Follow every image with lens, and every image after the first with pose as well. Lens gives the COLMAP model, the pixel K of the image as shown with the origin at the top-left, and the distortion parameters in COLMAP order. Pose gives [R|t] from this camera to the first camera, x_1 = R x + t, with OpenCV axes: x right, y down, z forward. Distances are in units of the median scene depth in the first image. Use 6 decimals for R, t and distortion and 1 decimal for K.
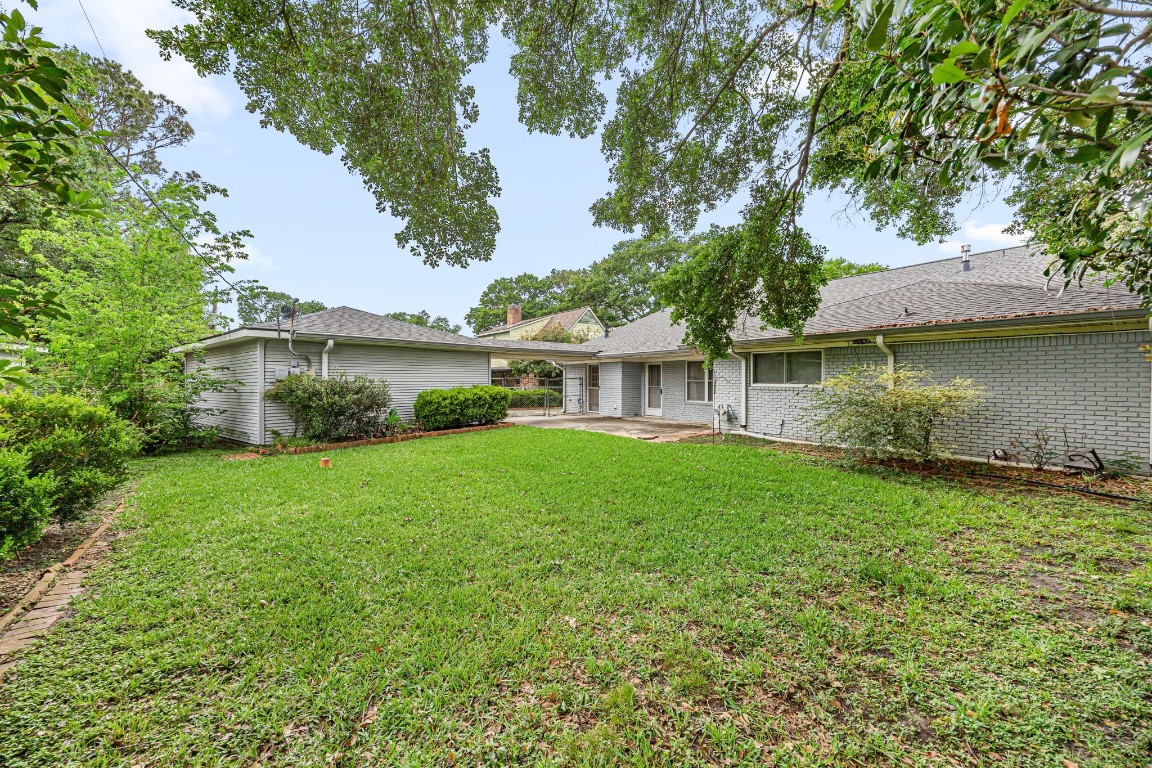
lens RADIAL K [[444.6, 0, 573.0], [0, 444.6, 382.4], [0, 0, 1]] dist [-0.001163, -0.000069]
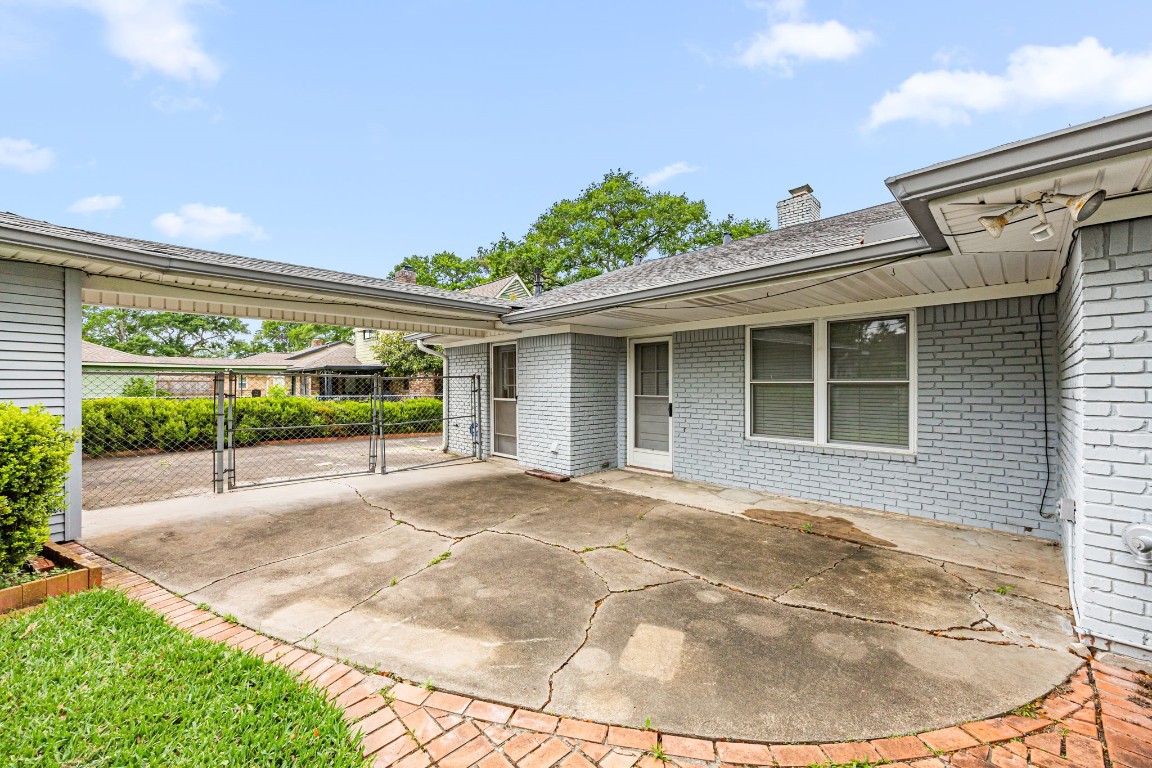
lens RADIAL K [[443.6, 0, 580.0], [0, 443.6, 387.7], [0, 0, 1]] dist [-0.000549, 0.000009]
pose [[0.989121, 0.002002, 0.147092, 0.059263], [-0.001773, 0.999997, -0.001687, 0.001773], [-0.147095, 0.001408, 0.989121, 0.608524]]
